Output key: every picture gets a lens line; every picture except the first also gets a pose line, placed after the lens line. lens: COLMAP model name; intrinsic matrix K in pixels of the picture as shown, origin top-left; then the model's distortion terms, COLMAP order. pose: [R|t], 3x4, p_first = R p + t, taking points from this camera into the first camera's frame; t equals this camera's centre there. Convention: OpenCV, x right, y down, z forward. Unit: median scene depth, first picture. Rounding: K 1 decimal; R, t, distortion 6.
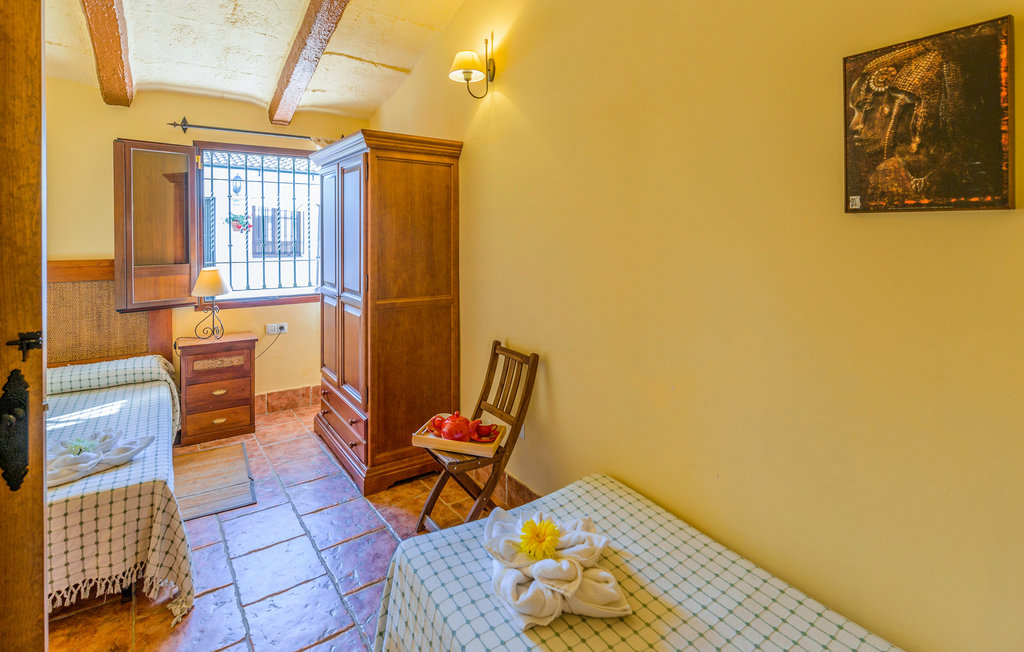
lens RADIAL K [[488.0, 0, 497.5], [0, 488.0, 326.1], [0, 0, 1]] dist [-0.000142, -0.000374]
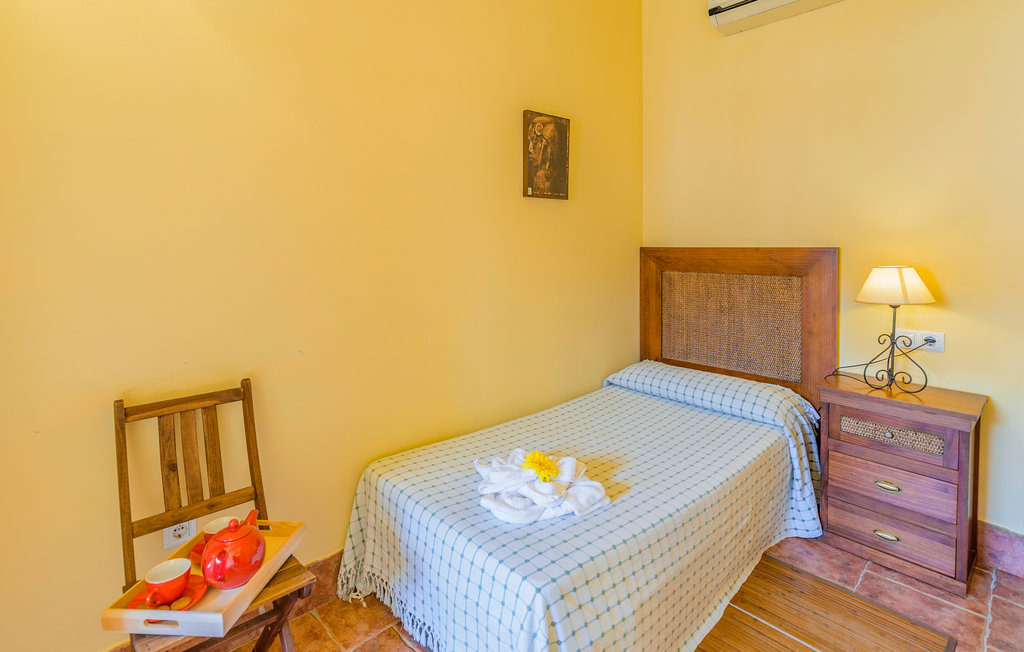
lens RADIAL K [[488.0, 0, 497.5], [0, 488.0, 326.1], [0, 0, 1]] dist [-0.000142, -0.000374]
pose [[-0.109327, -0.177599, 0.978011, -1.238581], [0.194176, 0.961138, 0.196241, -0.158203], [-0.974856, 0.211361, -0.070593, 1.448035]]
